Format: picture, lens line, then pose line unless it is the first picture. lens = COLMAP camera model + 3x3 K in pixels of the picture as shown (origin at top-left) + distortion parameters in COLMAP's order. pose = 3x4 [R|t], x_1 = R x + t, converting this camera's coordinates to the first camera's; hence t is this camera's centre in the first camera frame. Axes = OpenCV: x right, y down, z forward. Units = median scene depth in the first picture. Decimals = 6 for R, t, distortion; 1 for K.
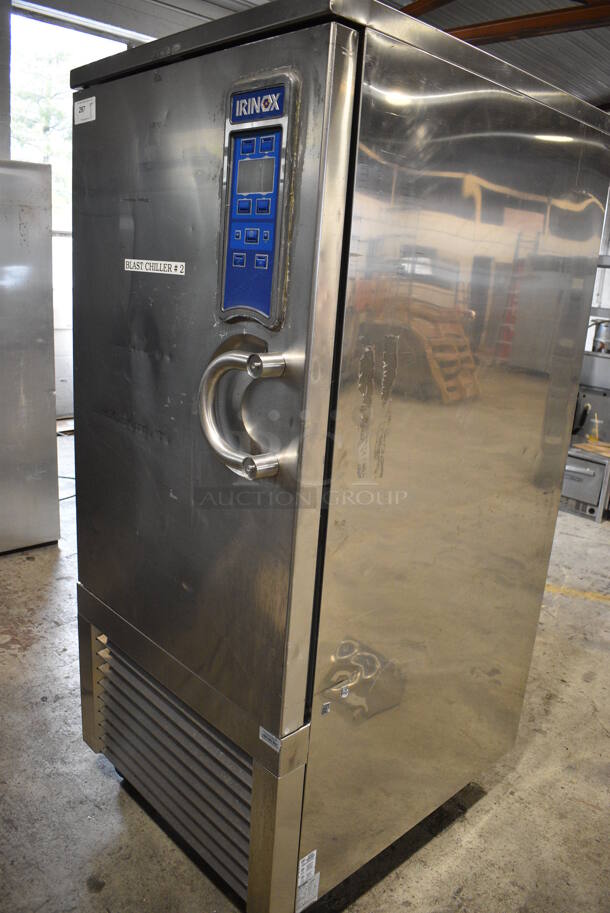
lens RADIAL K [[708.4, 0, 305.0], [0, 708.4, 456.5], [0, 0, 1]] dist [-0.090955, 0.005971]
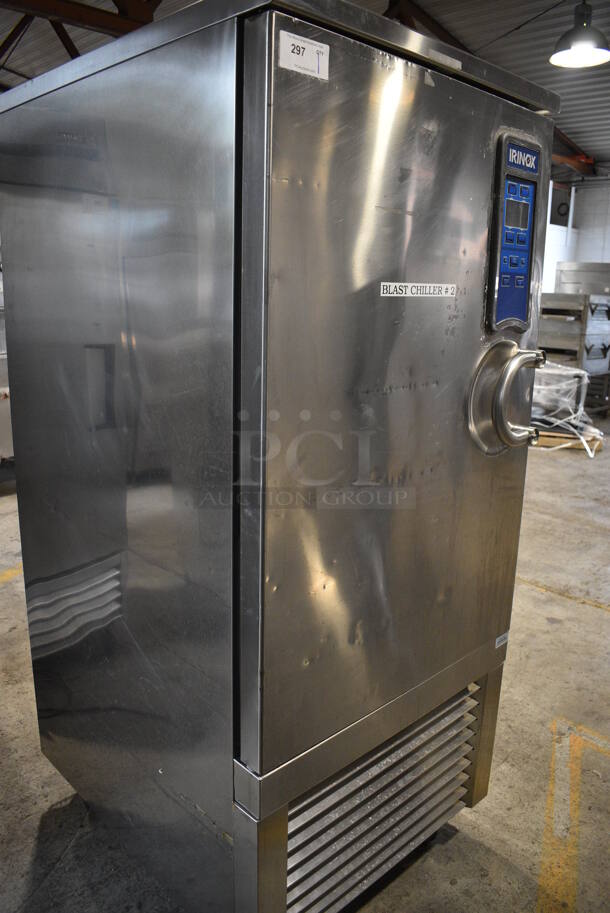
lens RADIAL K [[708.4, 0, 305.0], [0, 708.4, 456.5], [0, 0, 1]] dist [-0.090955, 0.005971]
pose [[-0.002384, -0.304671, 0.952455, -1.349448], [0.240569, 0.924311, 0.296270, -0.444737], [-0.970629, 0.229837, 0.071091, 1.333072]]
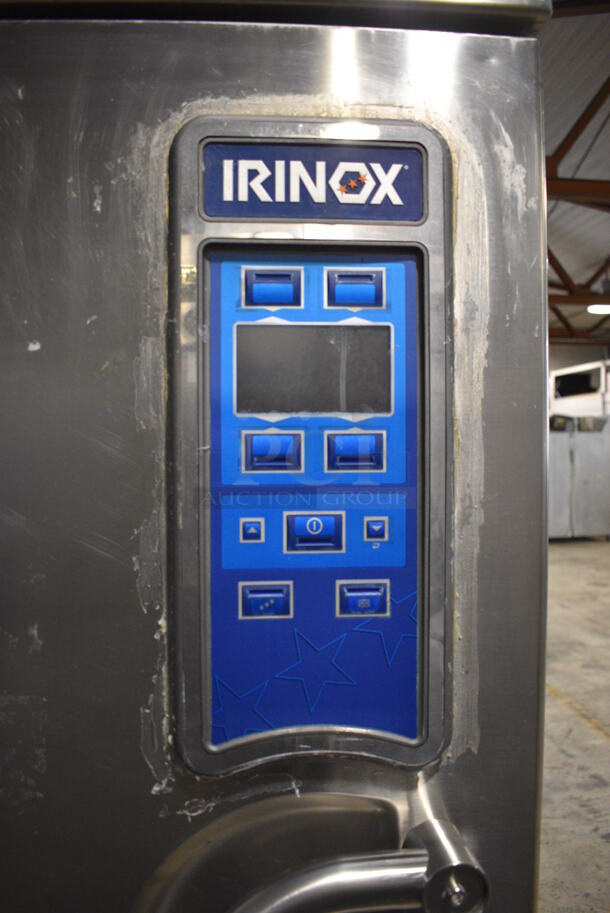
lens RADIAL K [[708.4, 0, 305.0], [0, 708.4, 456.5], [0, 0, 1]] dist [-0.090955, 0.005971]
pose [[0.638313, -0.084600, 0.765114, -0.344241], [0.248906, 0.963232, -0.101149, -0.310693], [-0.728424, 0.255006, 0.635901, 0.754114]]
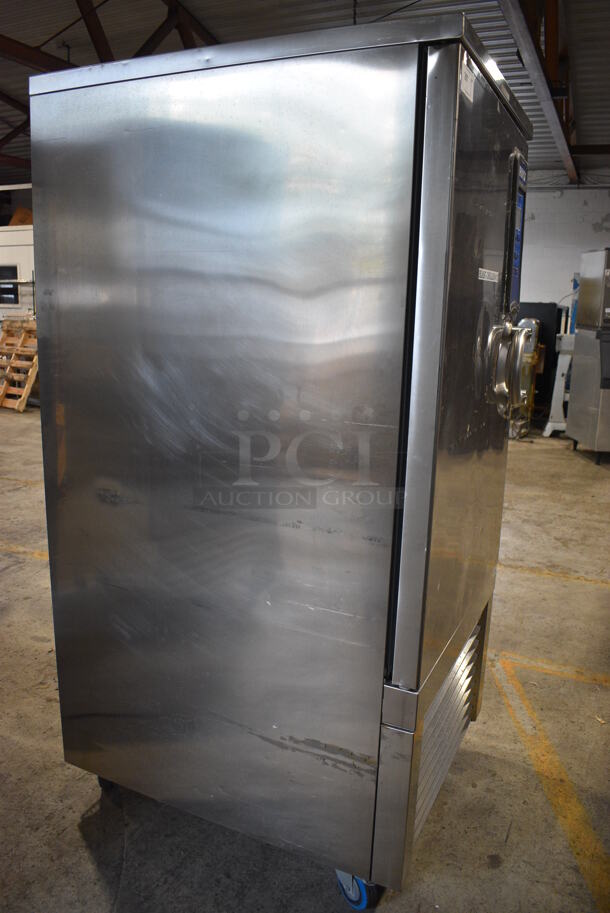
lens RADIAL K [[708.4, 0, 305.0], [0, 708.4, 456.5], [0, 0, 1]] dist [-0.090955, 0.005971]
pose [[-0.352542, -0.278917, 0.893263, -1.404315], [0.200406, 0.909901, 0.363206, -0.557974], [-0.914085, 0.307060, -0.264881, 1.948227]]
